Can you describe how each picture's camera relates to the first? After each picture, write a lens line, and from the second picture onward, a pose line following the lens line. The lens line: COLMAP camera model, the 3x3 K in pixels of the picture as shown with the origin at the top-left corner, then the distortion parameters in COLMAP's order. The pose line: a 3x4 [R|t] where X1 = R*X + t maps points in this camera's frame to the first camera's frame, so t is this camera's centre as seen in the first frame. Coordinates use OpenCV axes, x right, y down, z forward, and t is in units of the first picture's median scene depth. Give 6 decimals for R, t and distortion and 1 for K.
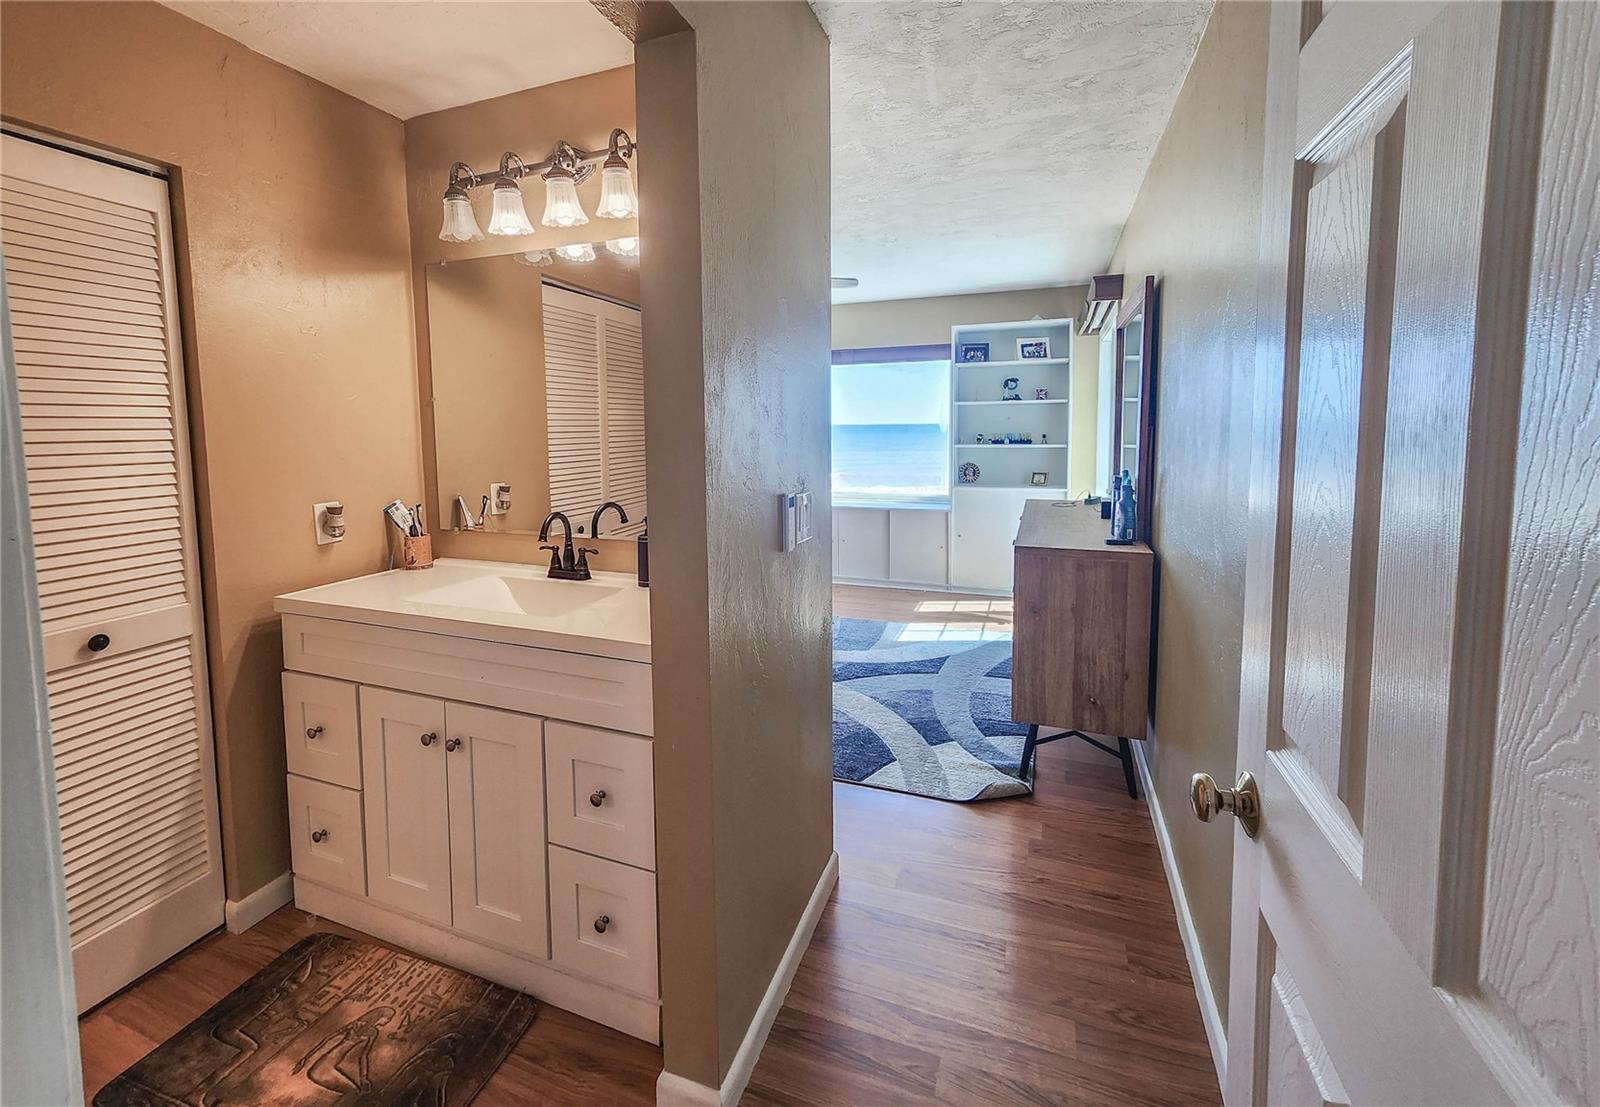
lens RADIAL K [[668.8, 0, 767.6], [0, 668.8, 484.5], [0, 0, 1]] dist [0.008075, 0.001687]
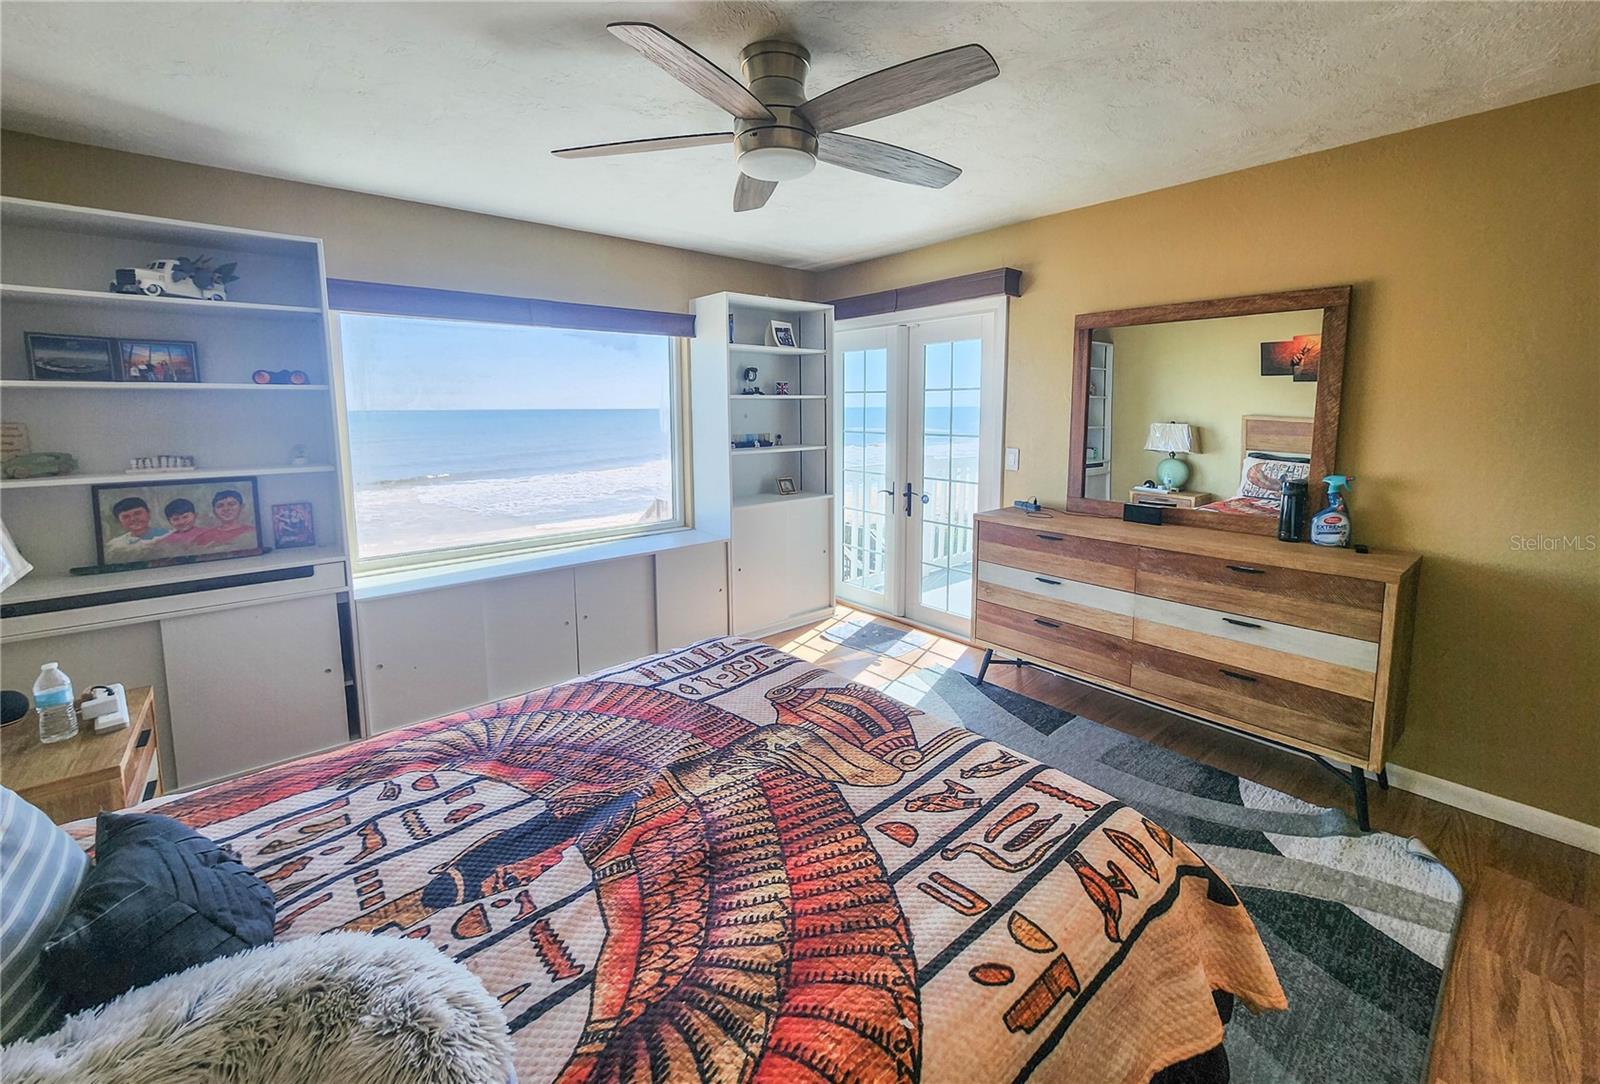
lens RADIAL K [[645.8, 0, 810.3], [0, 645.8, 474.0], [0, 0, 1]] dist [0.003904, 0.000149]
pose [[0.457047, -0.079798, 0.885856, -0.328615], [0.085811, 0.995277, 0.045381, -0.060832], [-0.885293, 0.055275, 0.461736, 0.601706]]
